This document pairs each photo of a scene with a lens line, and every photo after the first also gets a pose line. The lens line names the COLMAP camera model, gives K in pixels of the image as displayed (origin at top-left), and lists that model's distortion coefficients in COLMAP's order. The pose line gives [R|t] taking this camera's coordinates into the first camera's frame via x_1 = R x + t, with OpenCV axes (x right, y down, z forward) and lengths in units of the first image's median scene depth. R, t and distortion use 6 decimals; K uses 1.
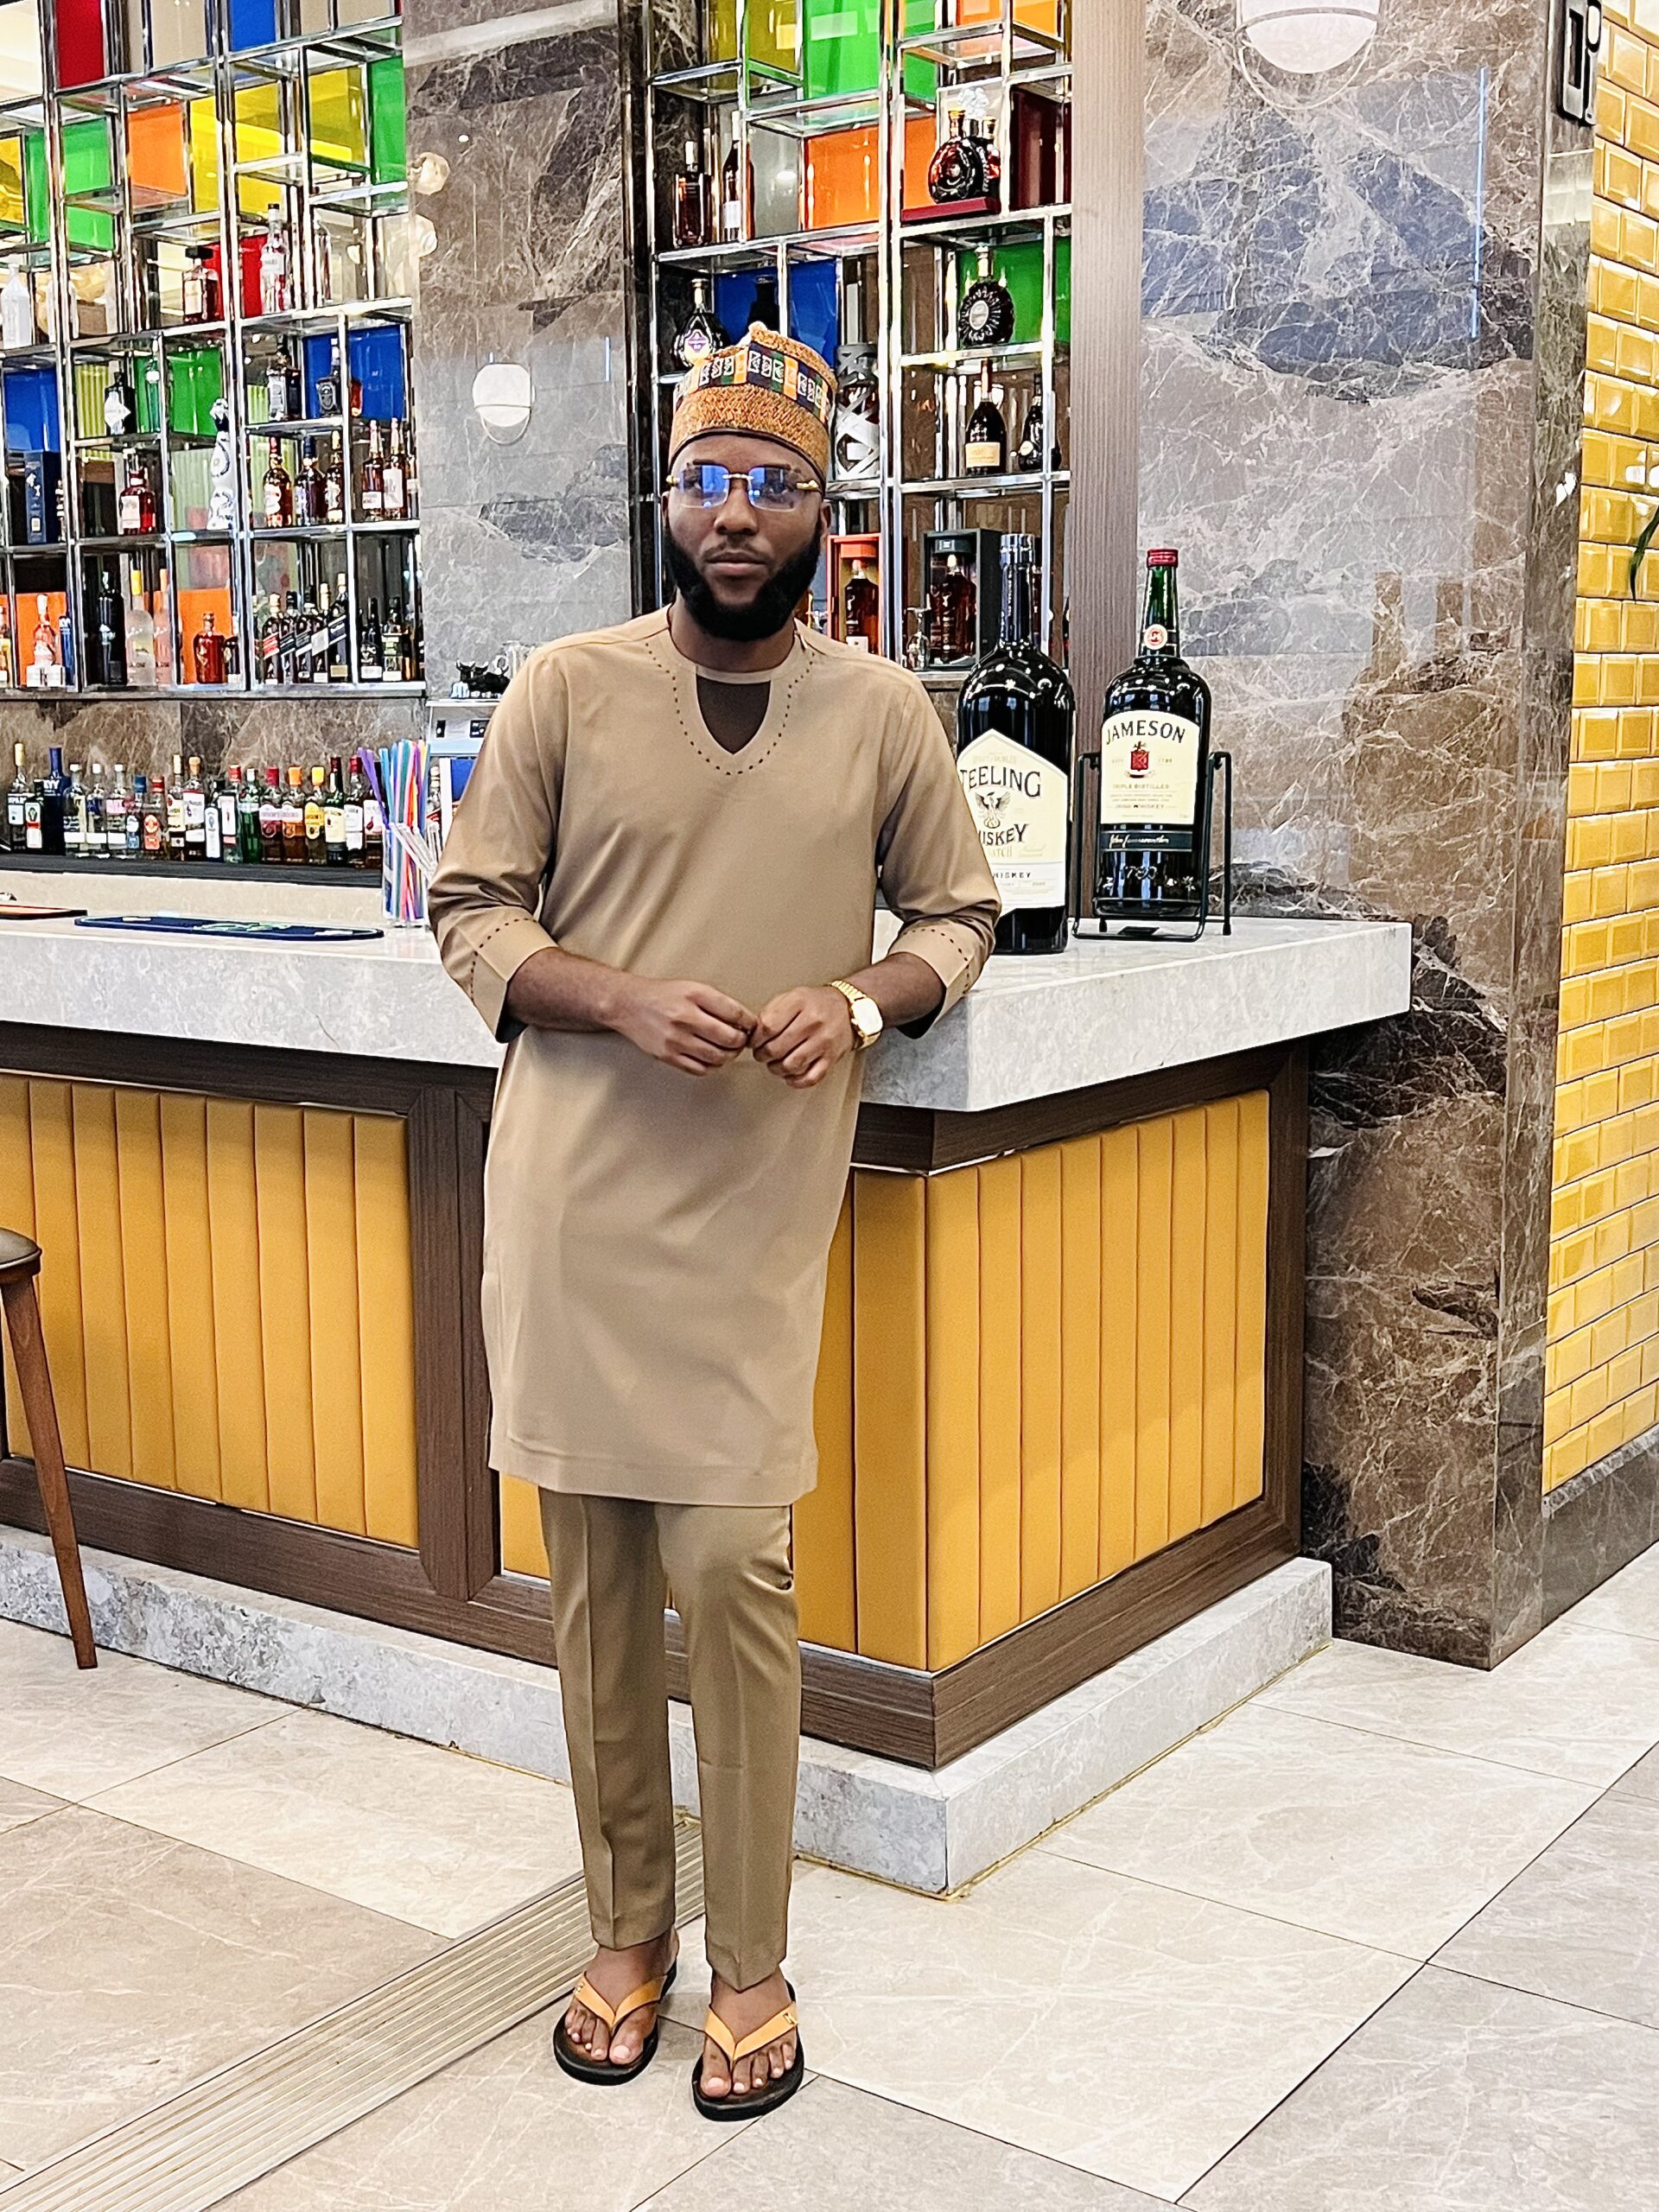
lens RADIAL K [[2598.8, 0, 835.8], [0, 2598.8, 1114.8], [0, 0, 1]] dist [0.147571, -0.394430]
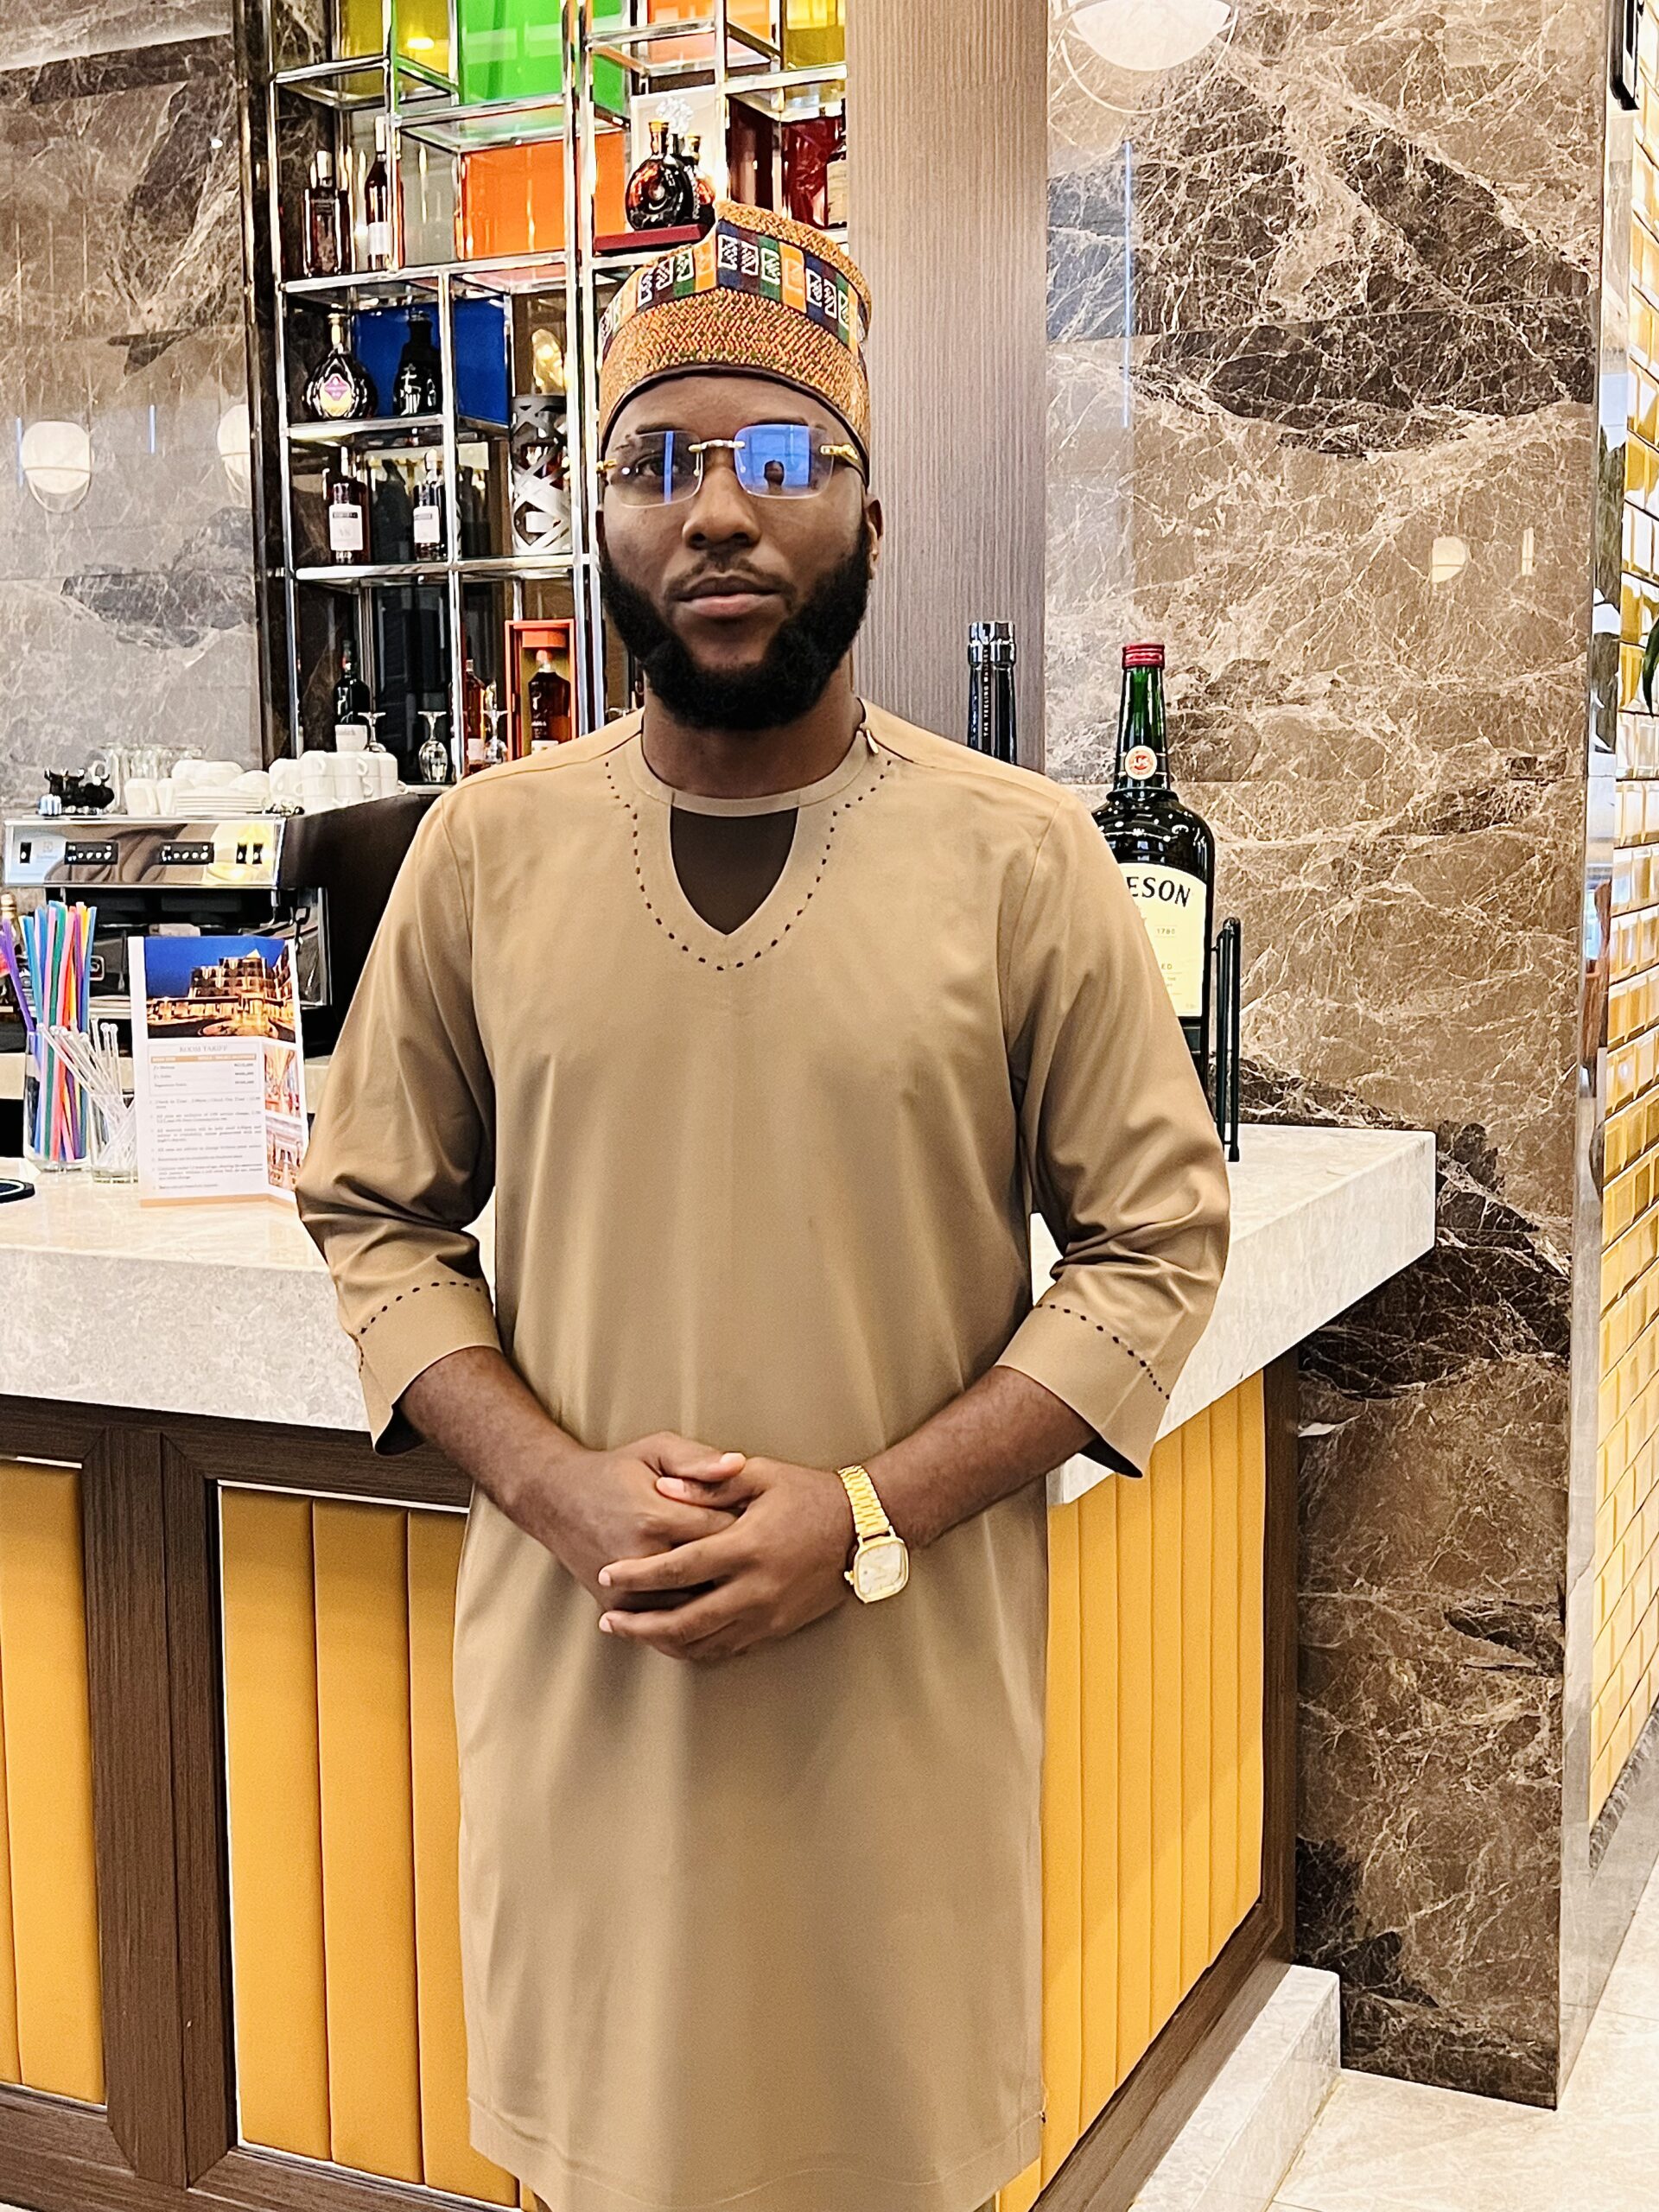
lens RADIAL K [[2598.9, 0, 854.7], [0, 2598.9, 1095.8], [0, 0, 1]] dist [0.170790, -0.499513]
pose [[0.982660, -0.021979, 0.184112, -0.084188], [0.029385, 0.998861, -0.037590, -0.058293], [-0.183076, 0.042348, 0.982186, 0.271926]]
